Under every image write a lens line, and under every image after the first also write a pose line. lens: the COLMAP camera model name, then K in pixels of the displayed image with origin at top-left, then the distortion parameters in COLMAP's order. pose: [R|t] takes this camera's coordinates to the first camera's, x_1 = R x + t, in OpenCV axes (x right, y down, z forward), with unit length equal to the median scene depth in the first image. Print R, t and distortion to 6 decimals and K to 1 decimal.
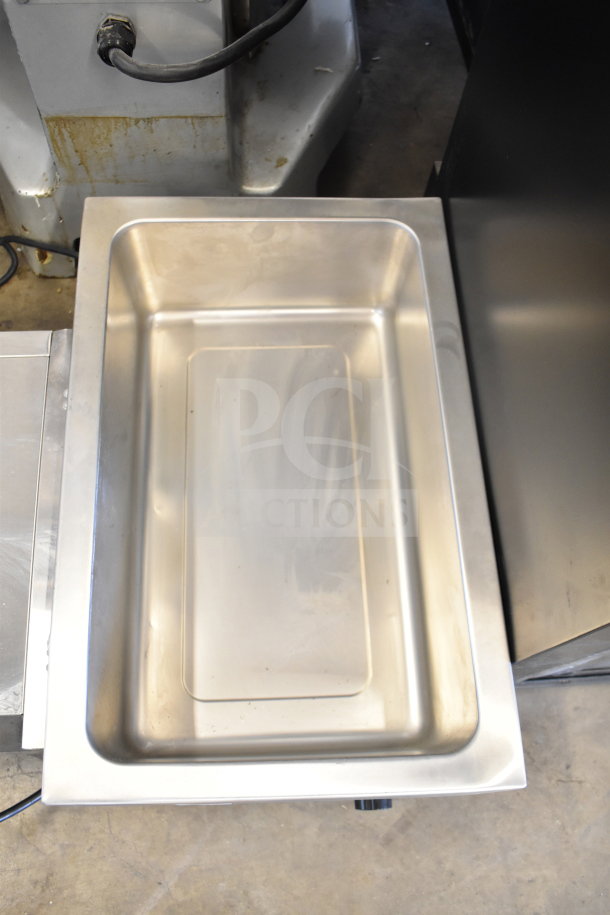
lens RADIAL K [[765.1, 0, 305.1], [0, 765.1, 458.0], [0, 0, 1]] dist [-0.084677, 0.015017]
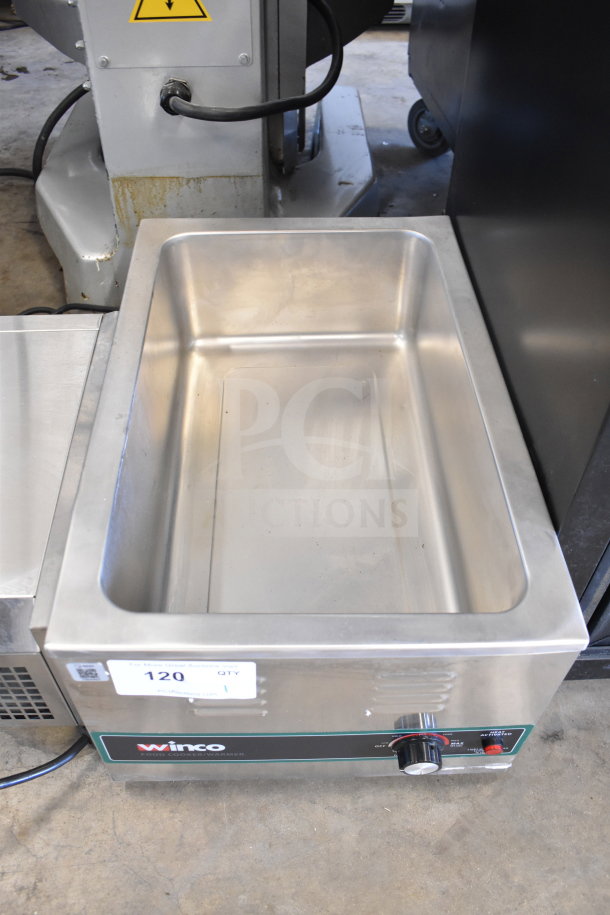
lens RADIAL K [[751.8, 0, 303.1], [0, 751.8, 457.5], [0, 0, 1]] dist [-0.082626, 0.008928]
pose [[0.998868, -0.019768, -0.043263, 0.000023], [0.002854, 0.932814, -0.360347, 0.398225], [0.047479, 0.359815, 0.931815, 0.071780]]
